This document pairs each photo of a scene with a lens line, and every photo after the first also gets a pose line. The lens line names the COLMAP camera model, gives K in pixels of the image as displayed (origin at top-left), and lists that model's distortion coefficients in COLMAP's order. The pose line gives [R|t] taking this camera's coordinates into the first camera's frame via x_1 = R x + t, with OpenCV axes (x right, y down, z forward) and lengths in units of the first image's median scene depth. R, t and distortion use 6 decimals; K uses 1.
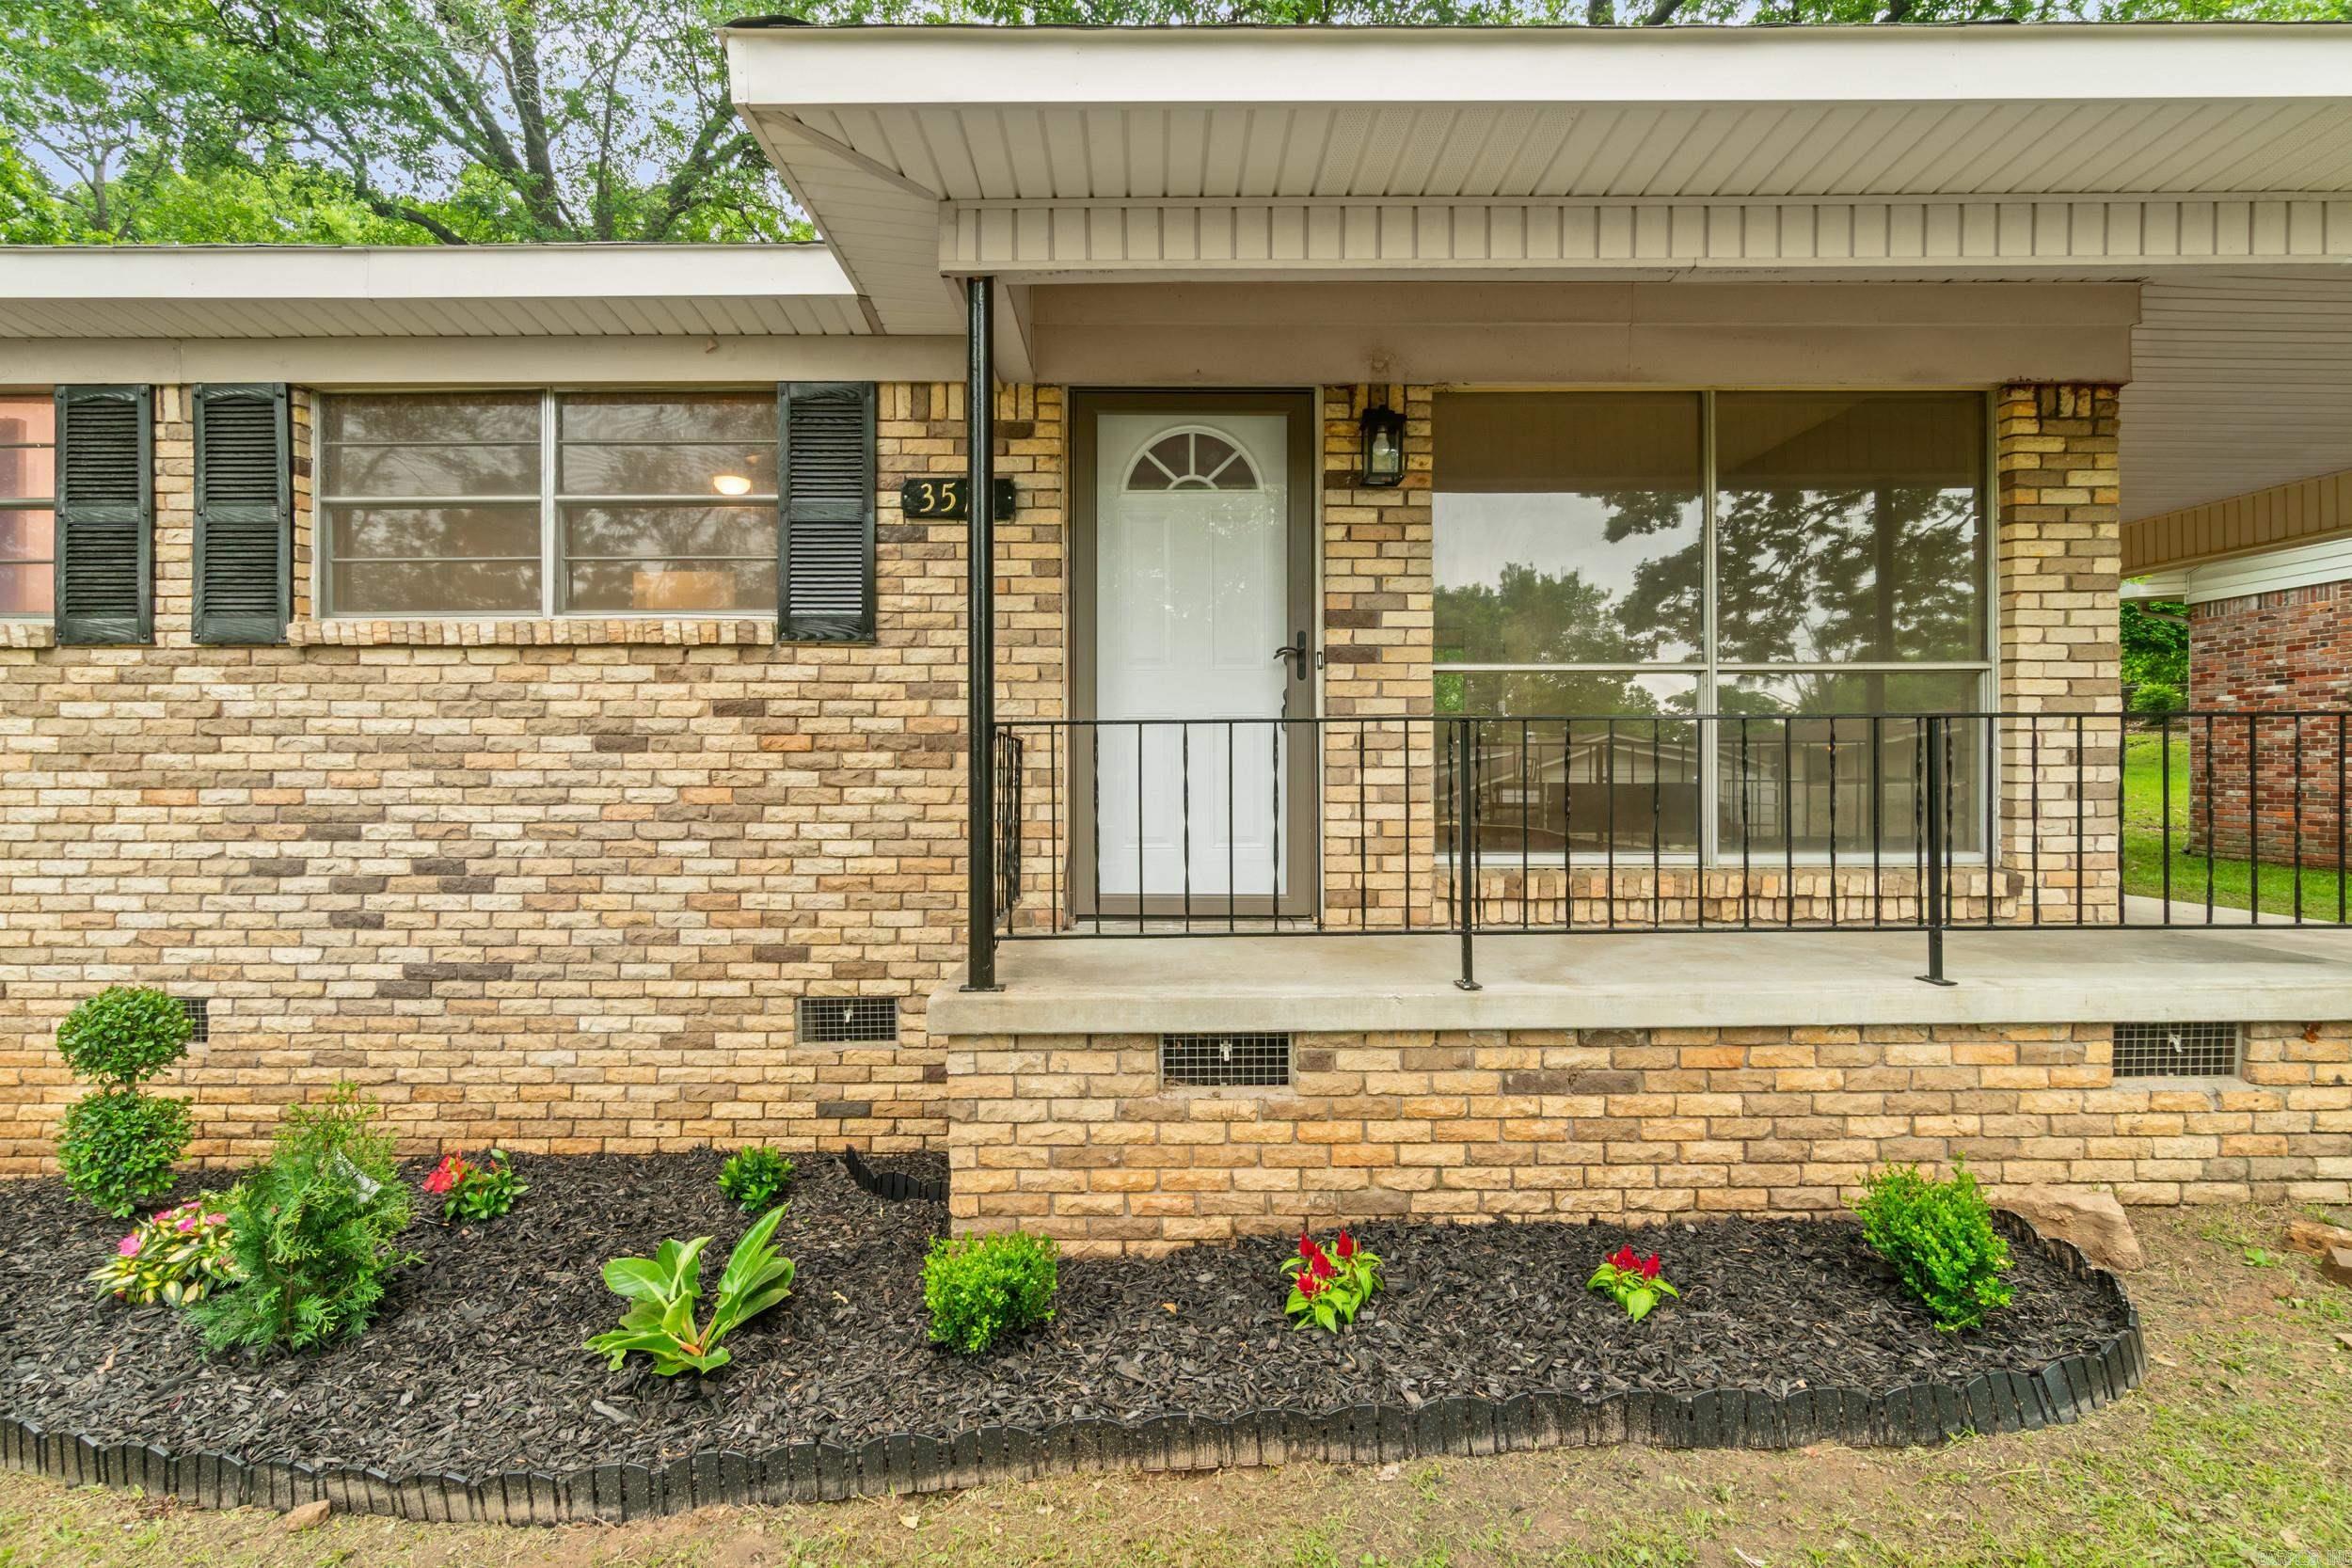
lens RADIAL K [[1127.8, 0, 1170.8], [0, 1127.8, 778.0], [0, 0, 1]] dist [-0.004262, -0.000652]
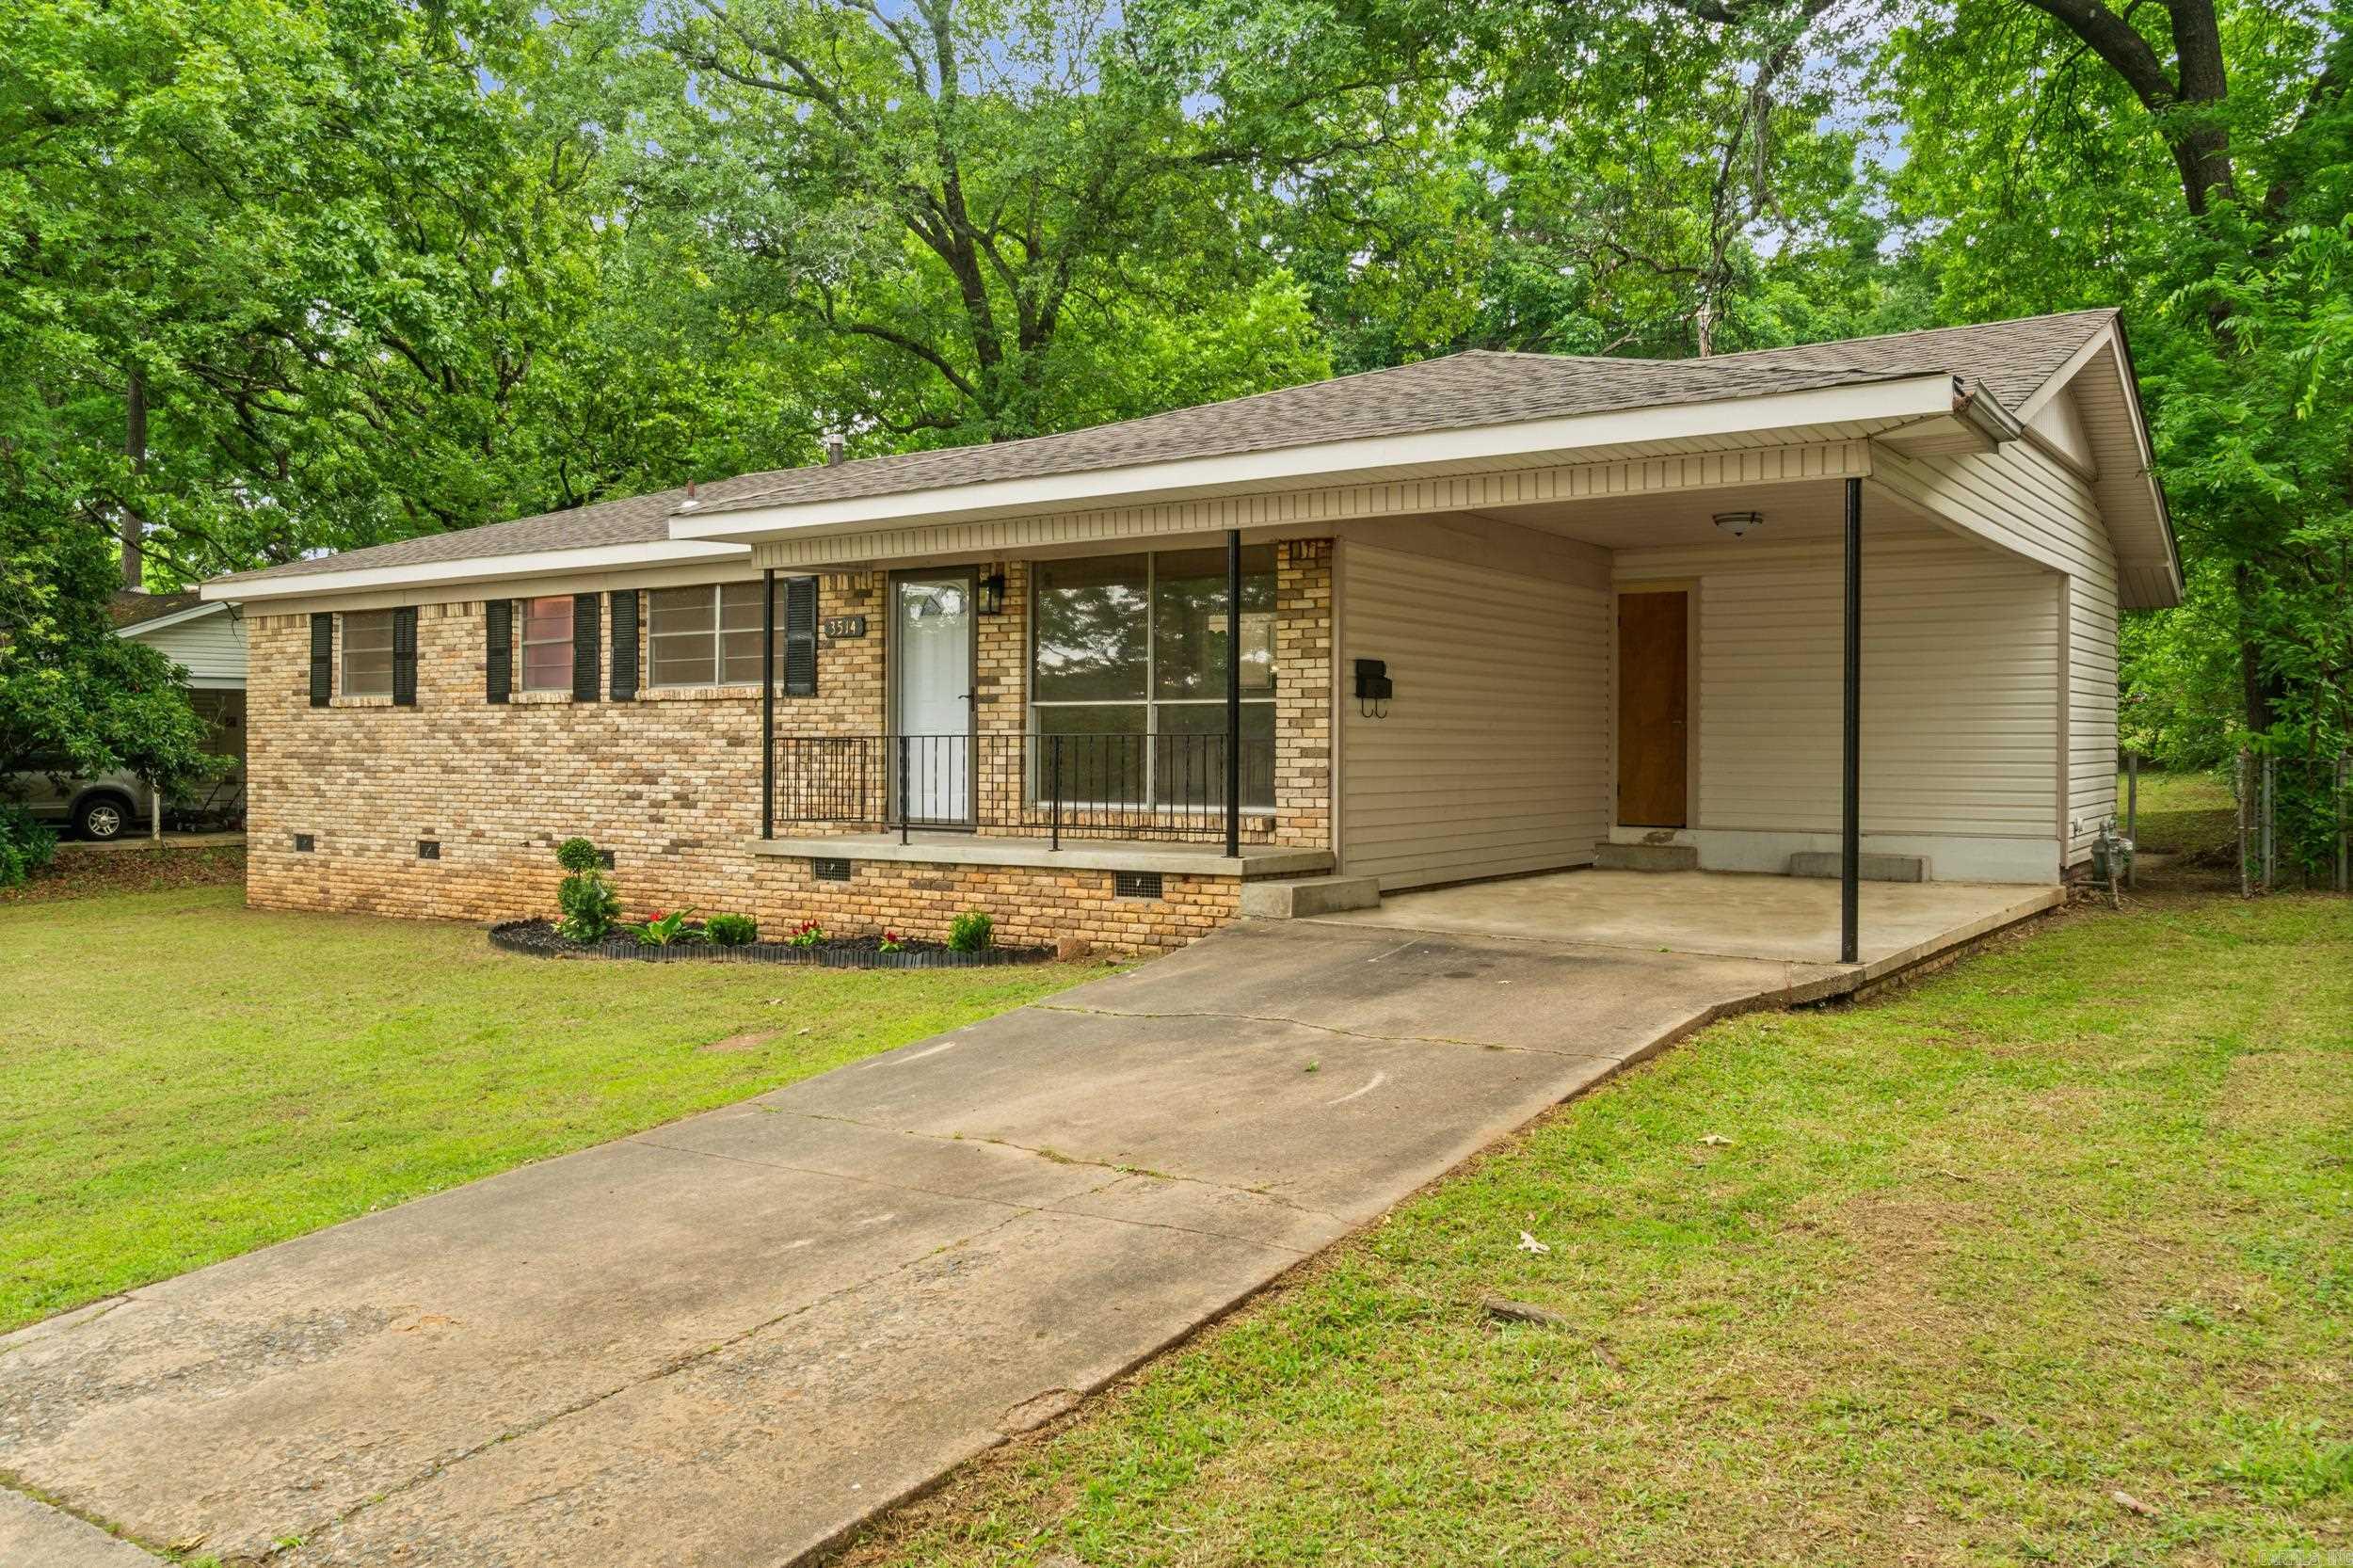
lens RADIAL K [[1850.6, 0, 1177.7], [0, 1850.6, 777.3], [0, 0, 1]] dist [-0.017391, -0.000843]
pose [[0.820189, 0.013446, -0.571934, 2.320712], [-0.009143, 0.999904, 0.010395, -0.008612], [0.572019, -0.003296, 0.820234, -1.497290]]
